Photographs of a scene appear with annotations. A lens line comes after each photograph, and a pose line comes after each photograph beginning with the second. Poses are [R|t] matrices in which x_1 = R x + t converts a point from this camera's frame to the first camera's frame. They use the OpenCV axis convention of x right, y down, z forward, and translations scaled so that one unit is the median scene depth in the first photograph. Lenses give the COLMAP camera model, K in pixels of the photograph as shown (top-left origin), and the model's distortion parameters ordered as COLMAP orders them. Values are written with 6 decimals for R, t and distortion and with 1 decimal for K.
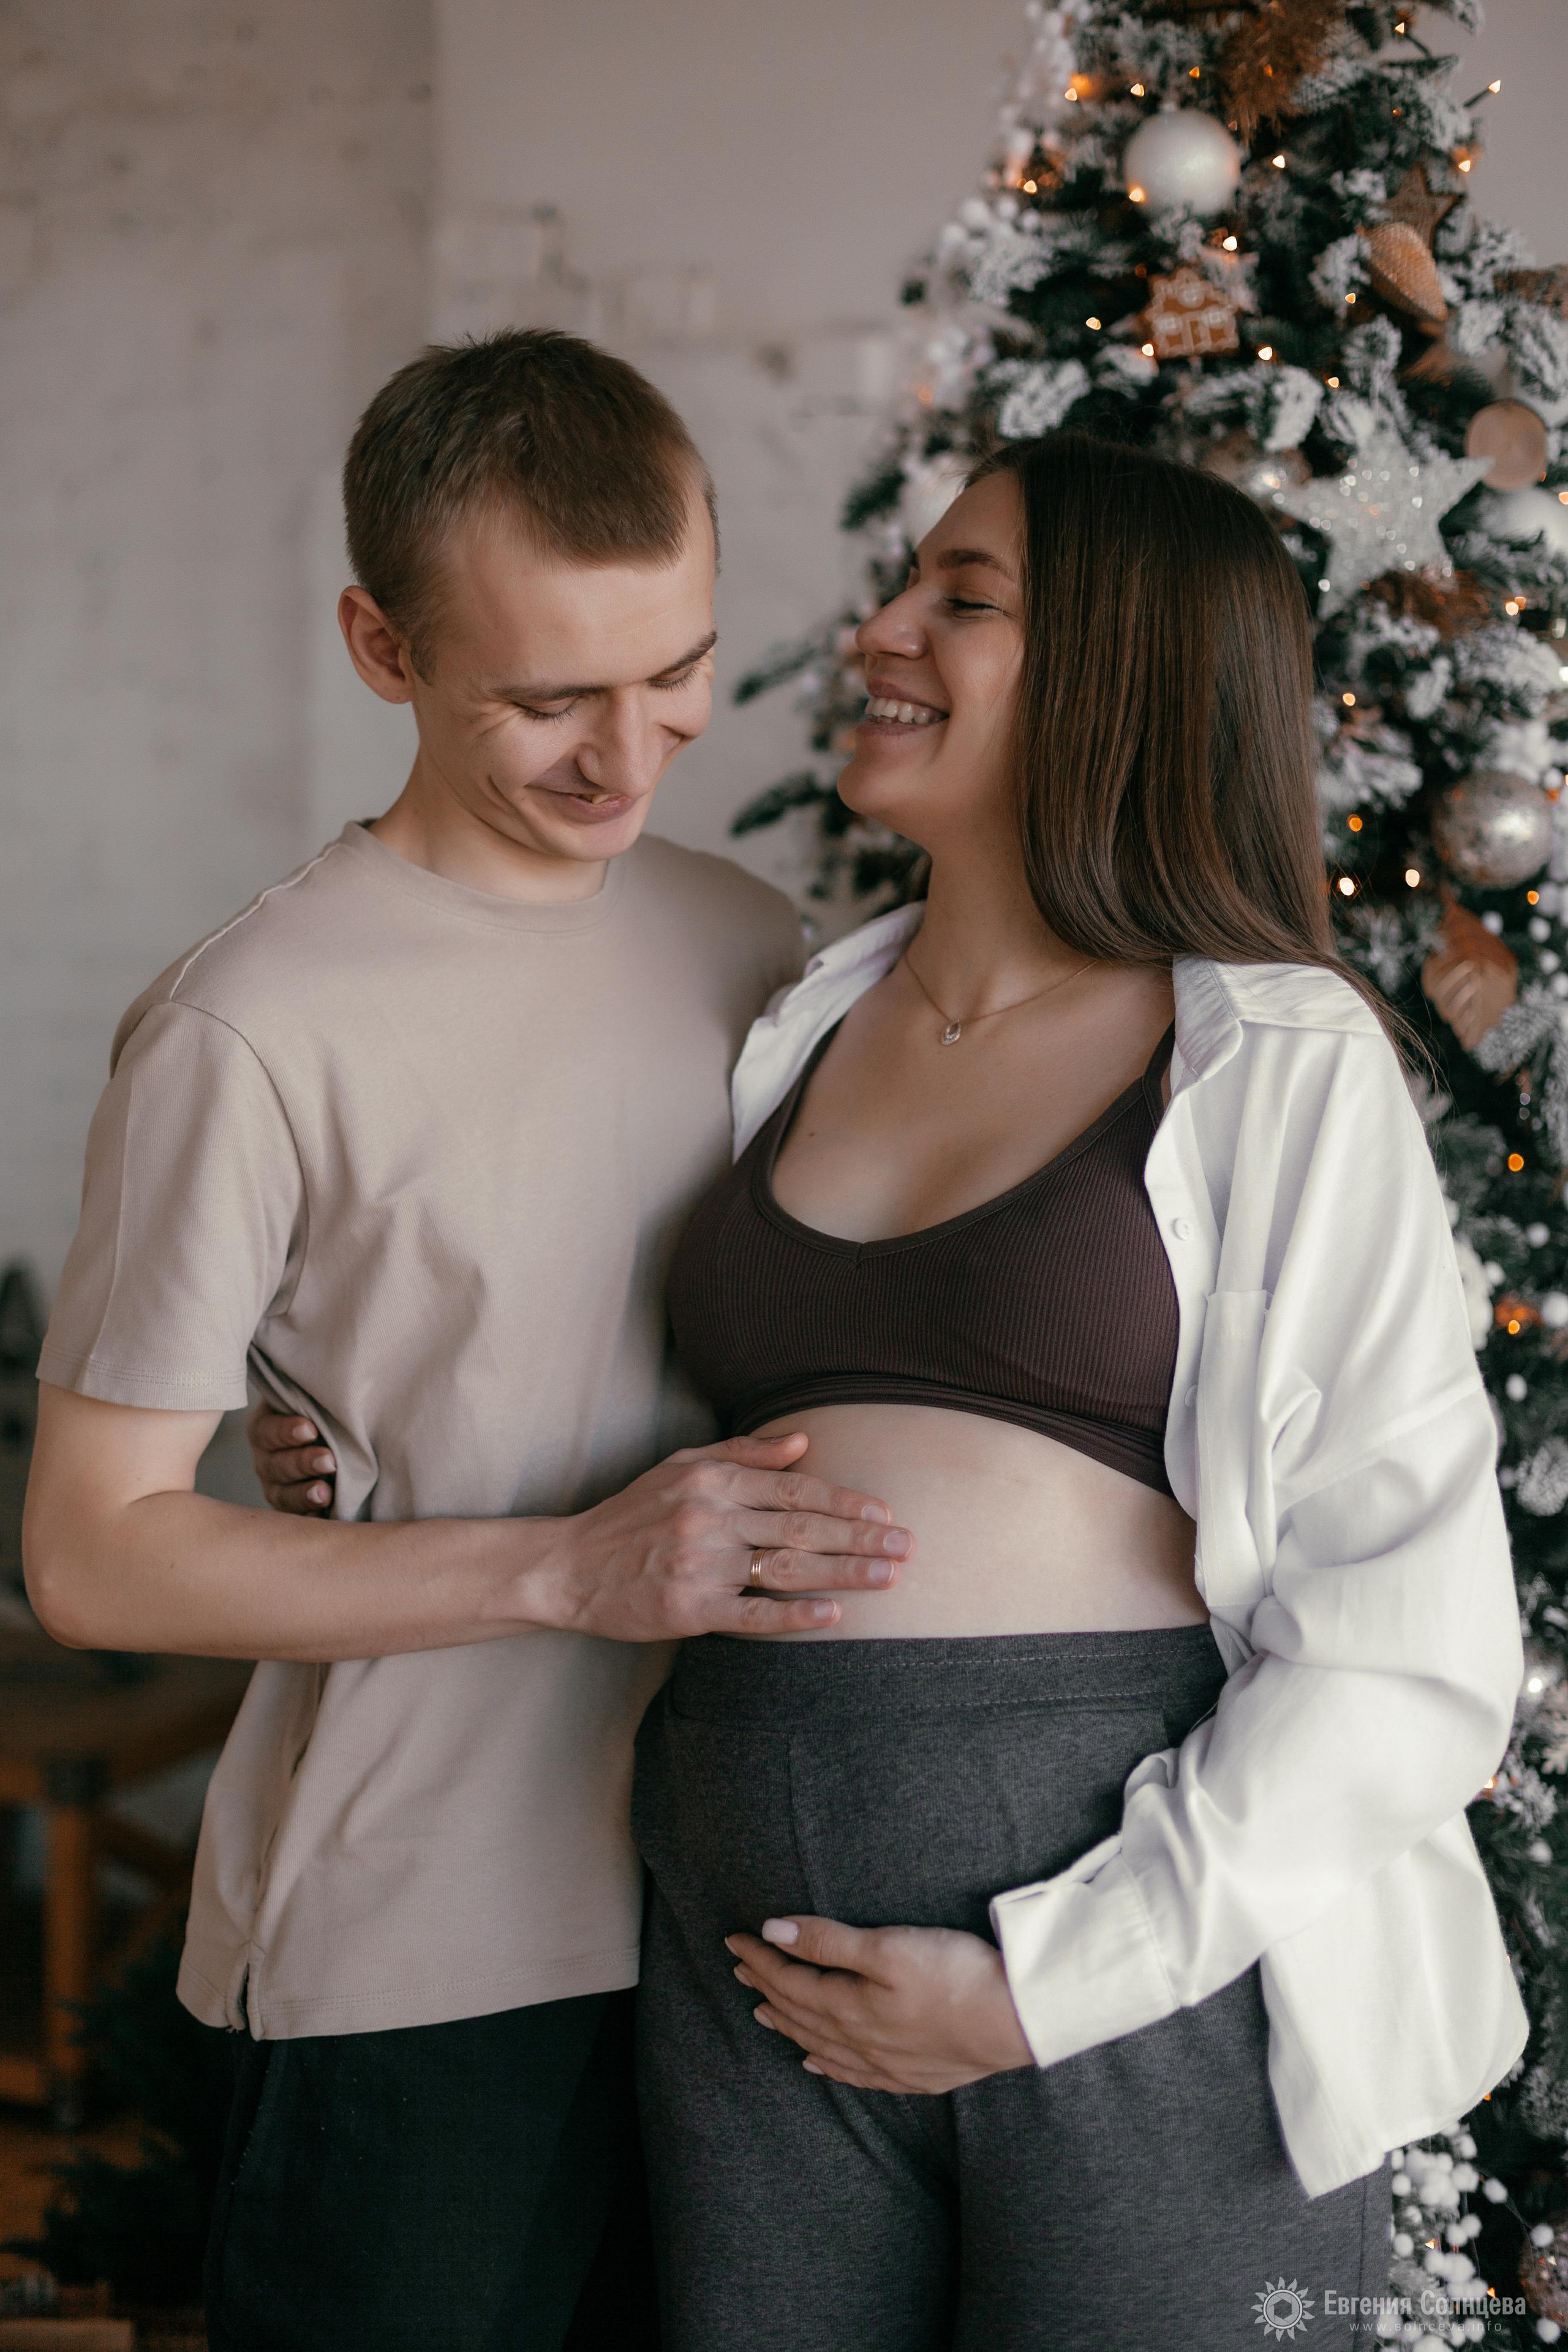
lens RADIAL K [[3765.0, 0, 784.0], [0, 3765.0, 1176.0], [0, 0, 1]] dist [0.008732, -0.151066]
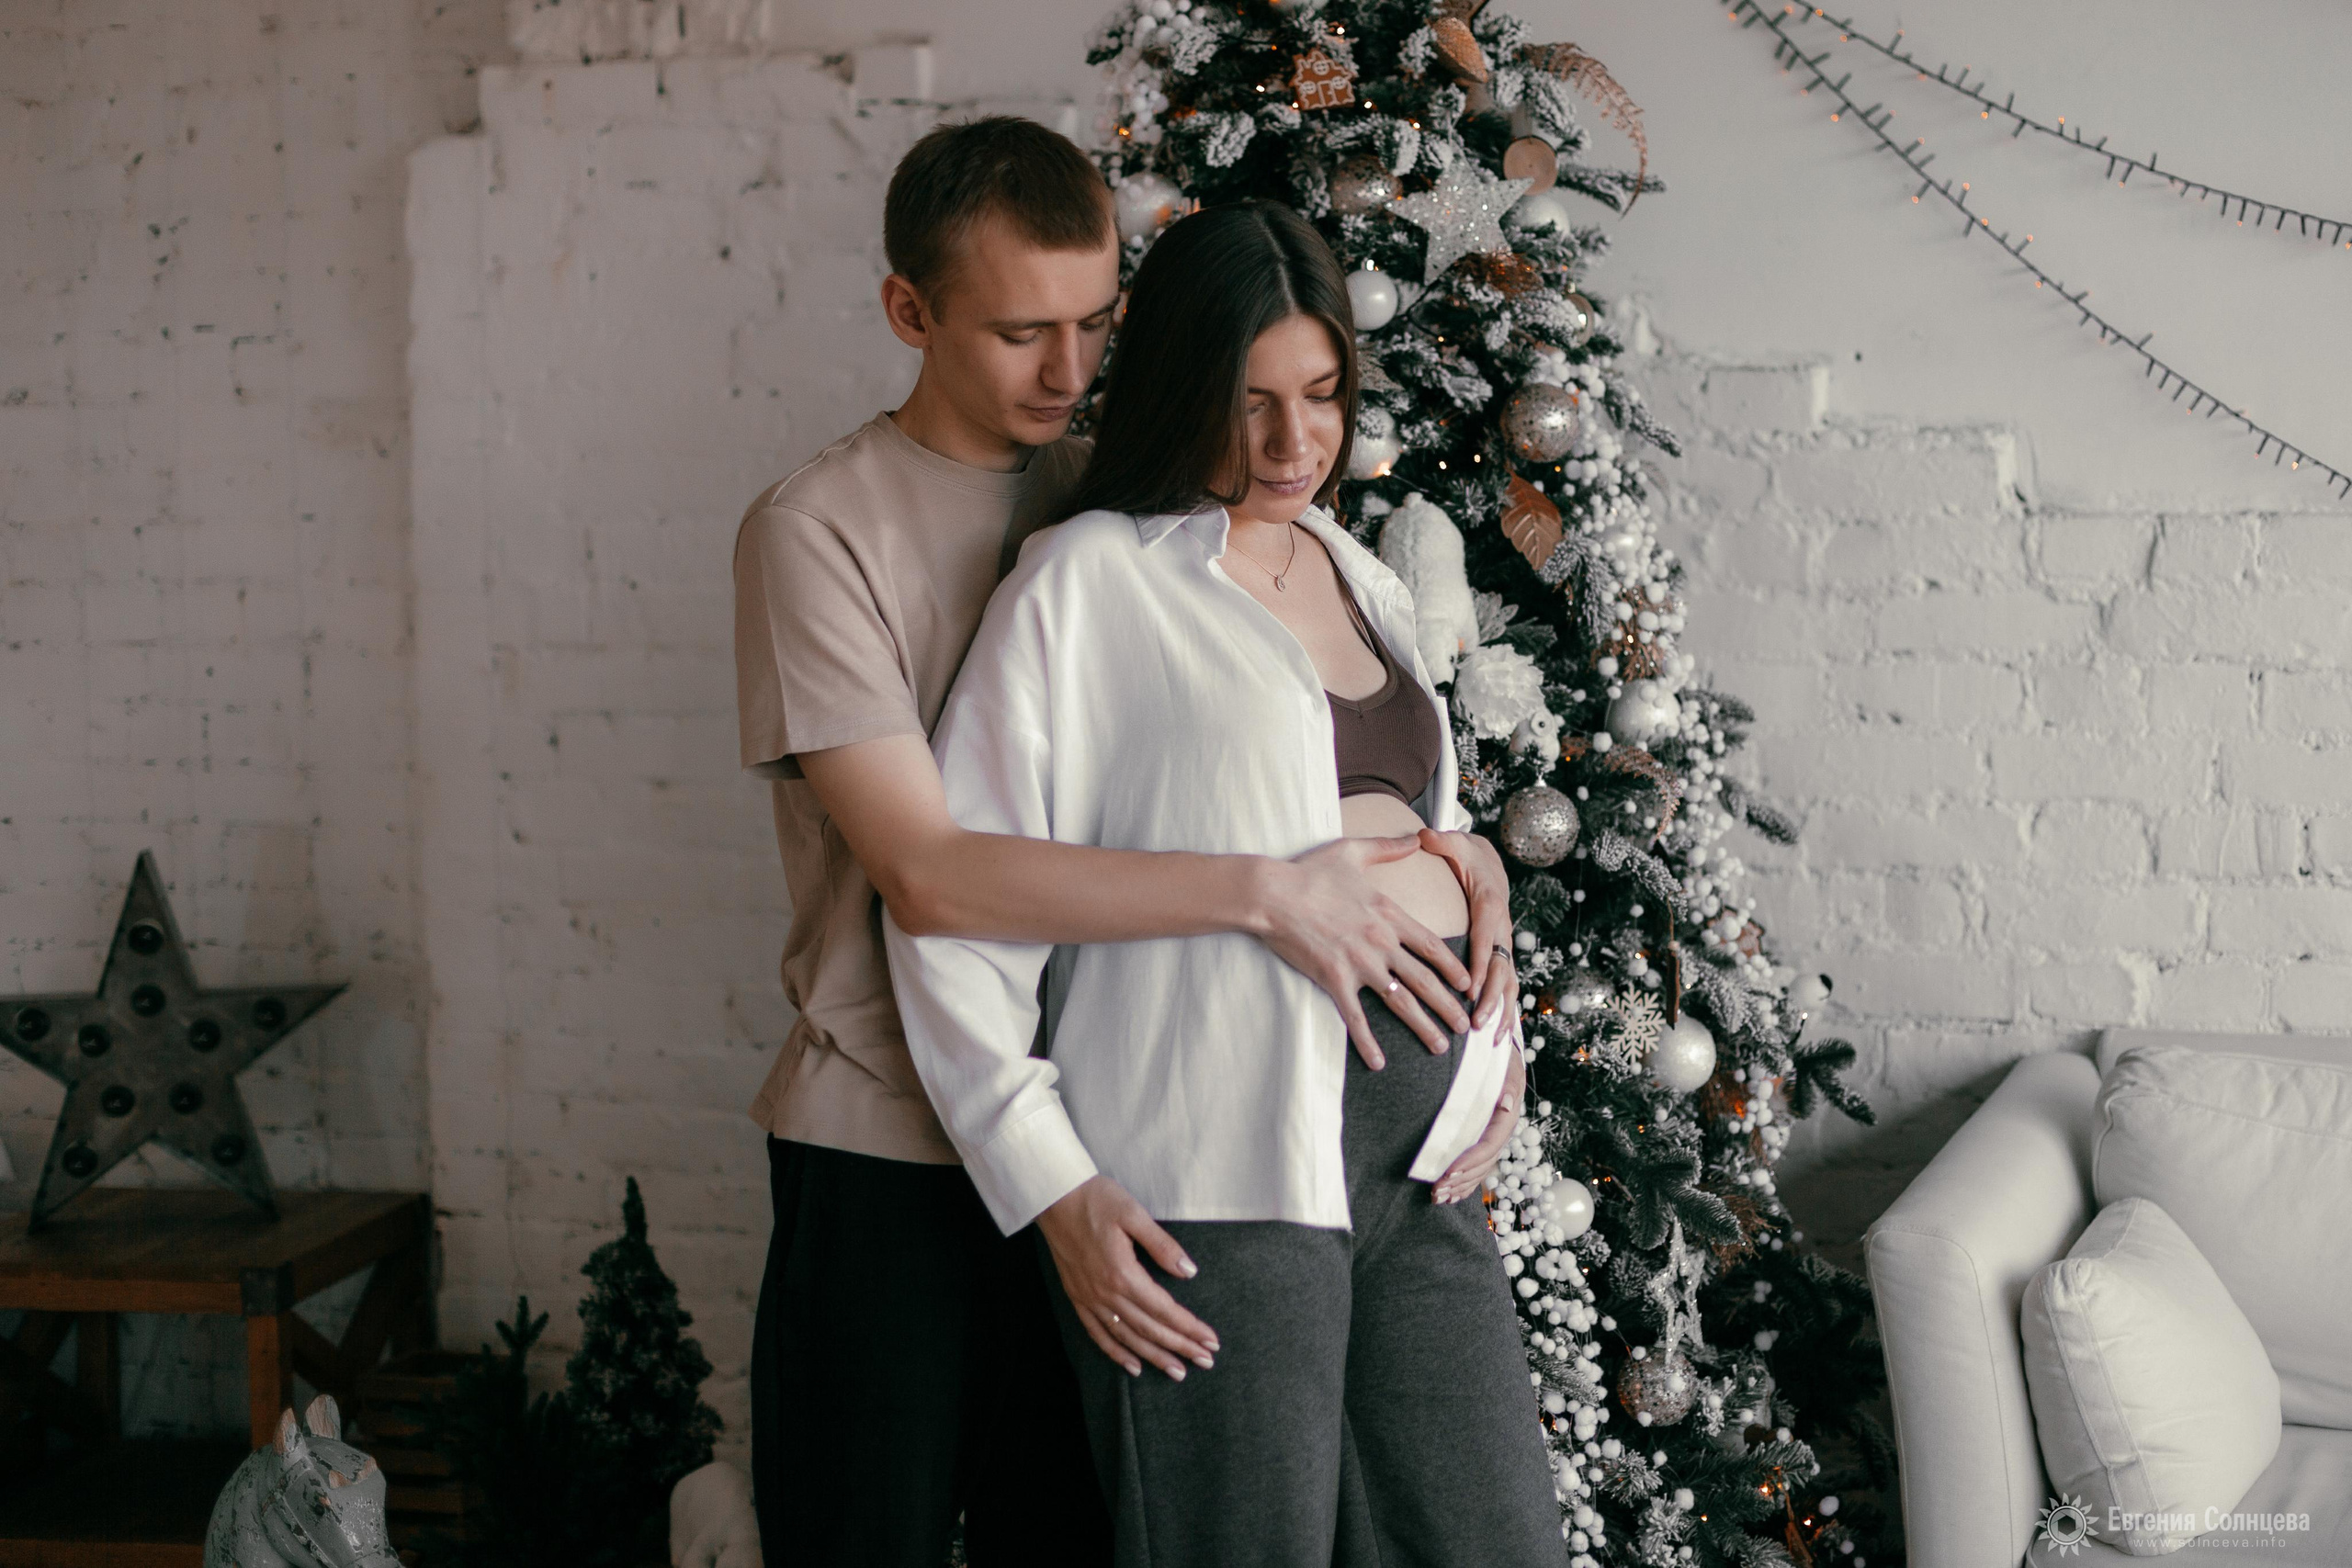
lens RADIAL K [[3832.9, 0, 1334.4], [0, 3832.9, 668.3], [0, 0, 1]] dist [-0.000824, -0.131232]
pose [[0.965143, -0.049684, 0.256963, -0.284779], [0.055076, 0.998386, -0.013825, 0.021191], [-0.255861, 0.027496, 0.966322, -0.443478]]
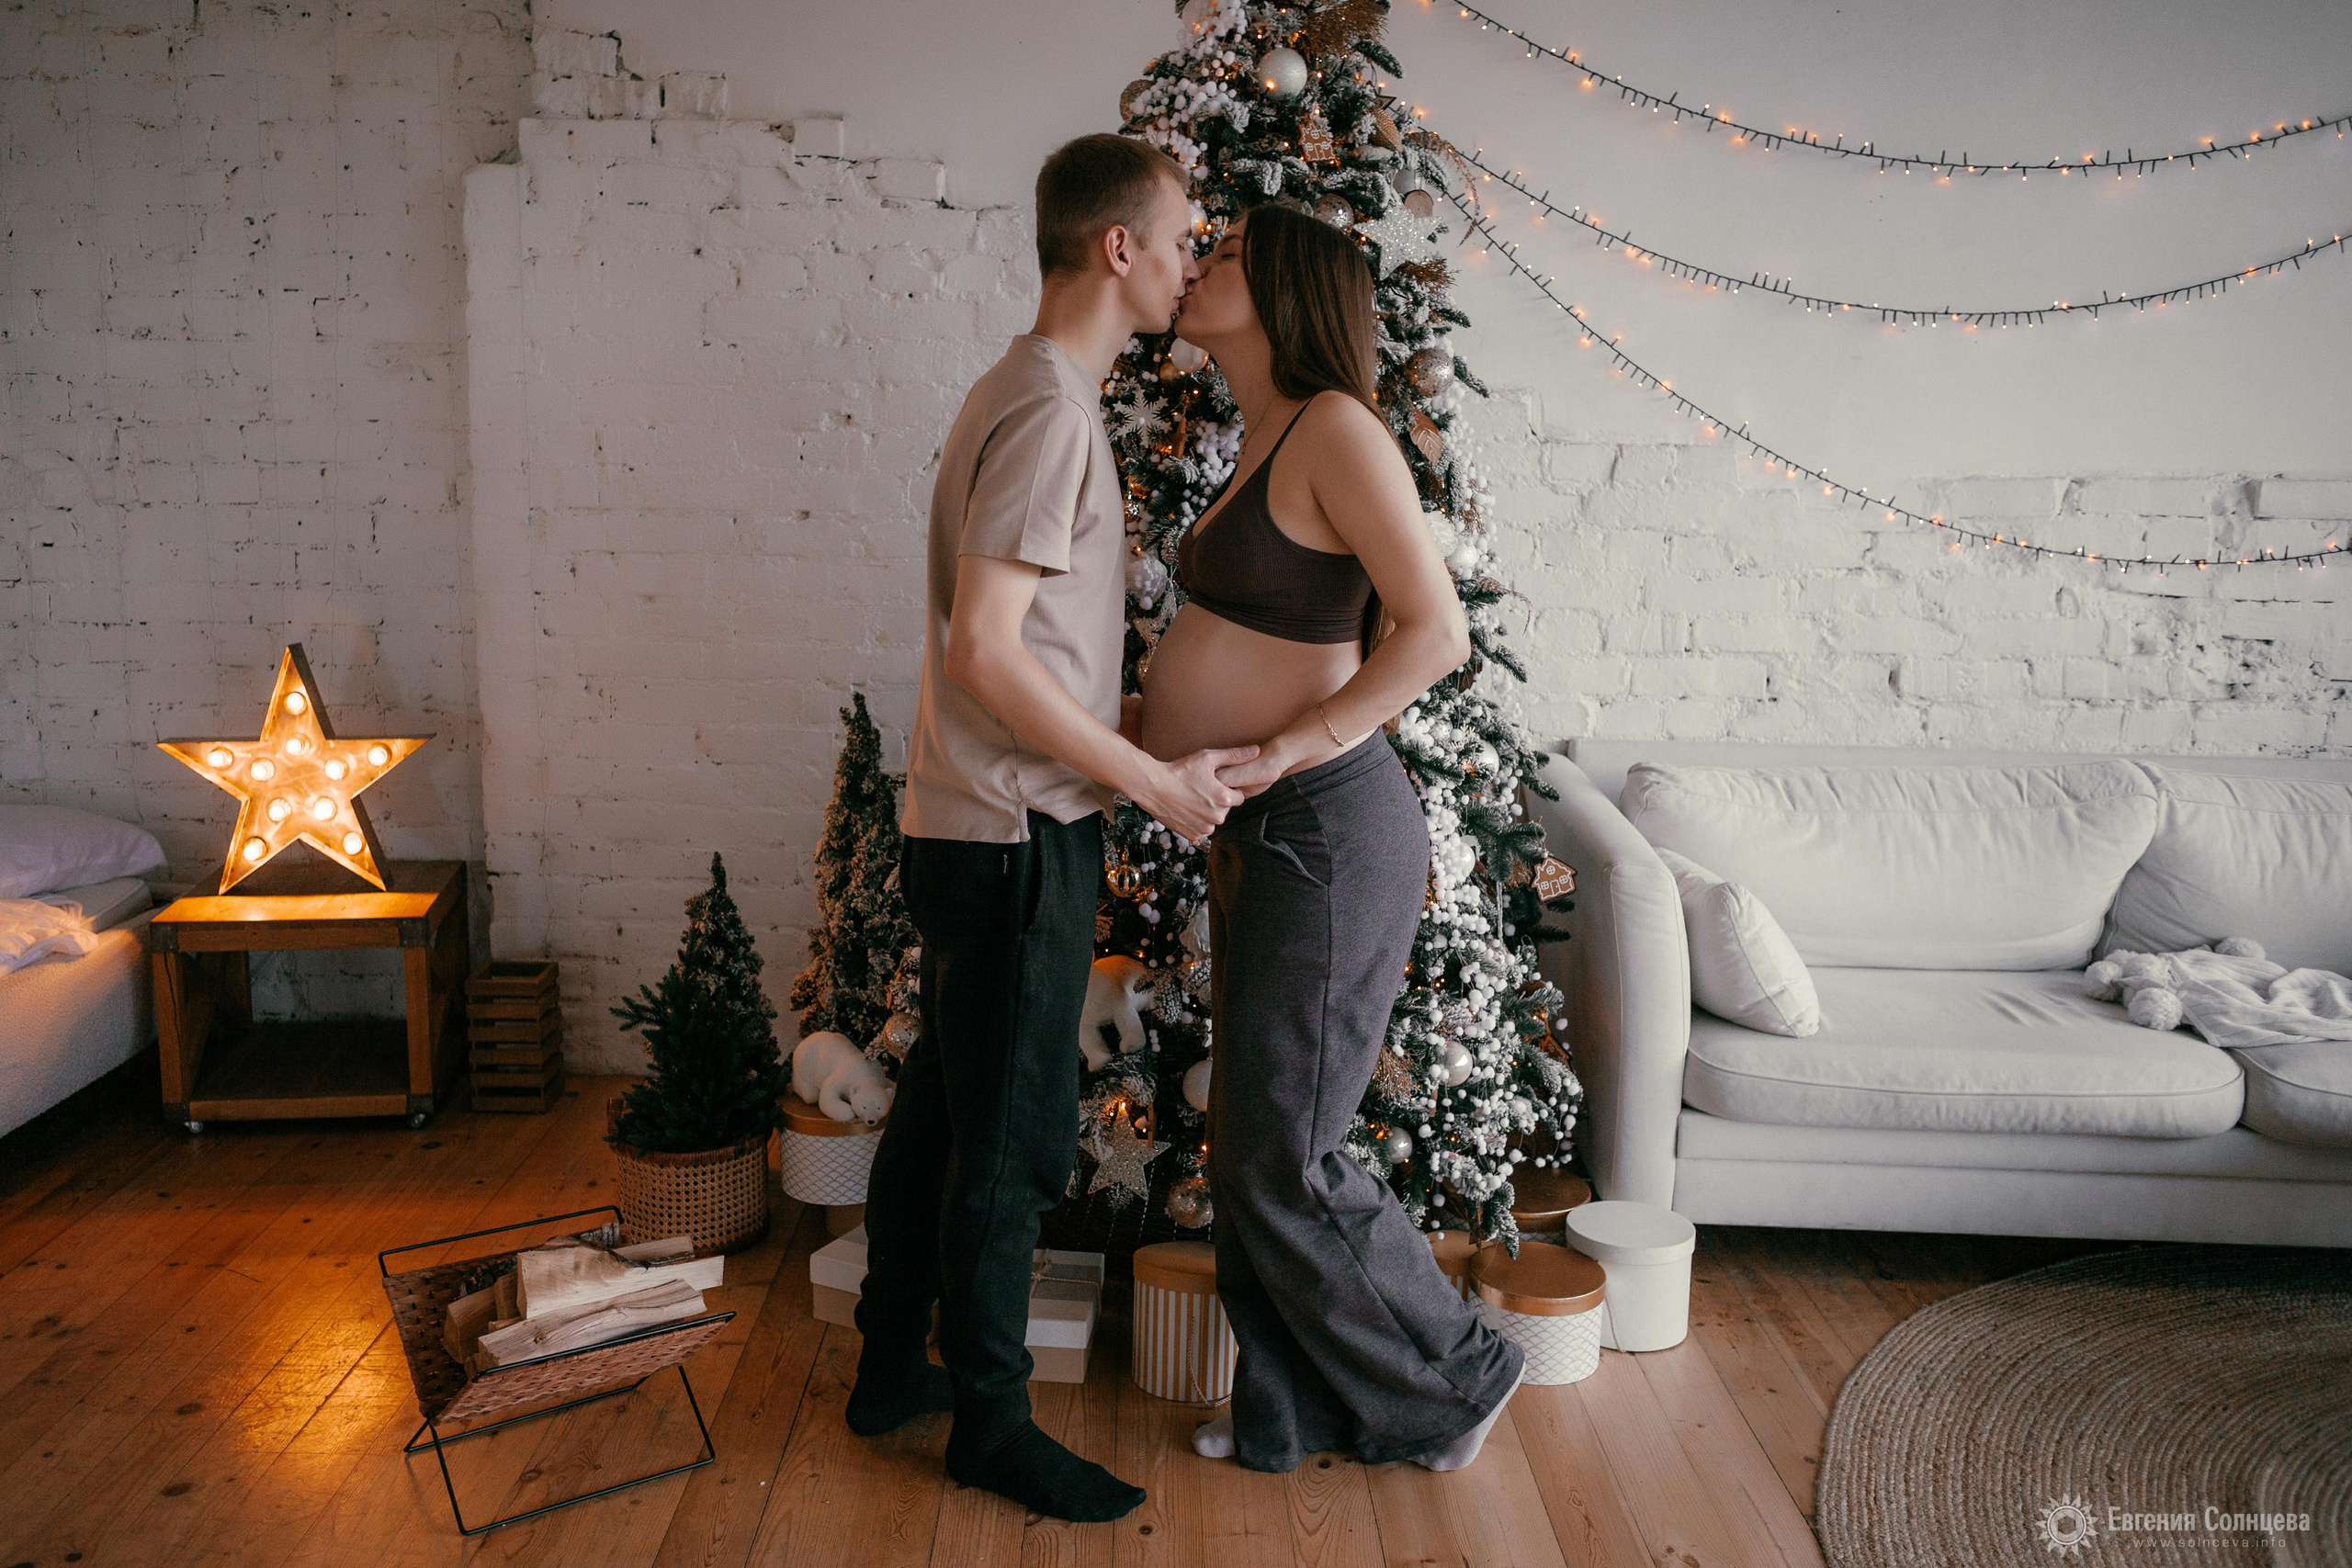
lens RADIAL K [[1973.0, 0, 1088.1], [0, 1973.0, 782.5], [0, 0, 1]] dist [-0.043156, 0.017013]
pose [[0.848161, -0.104423, 0.519344, -0.668129], [0.045959, 0.991188, 0.124236, 0.000162], [-0.527740, -0.081504, 0.845486, 0.039166]]
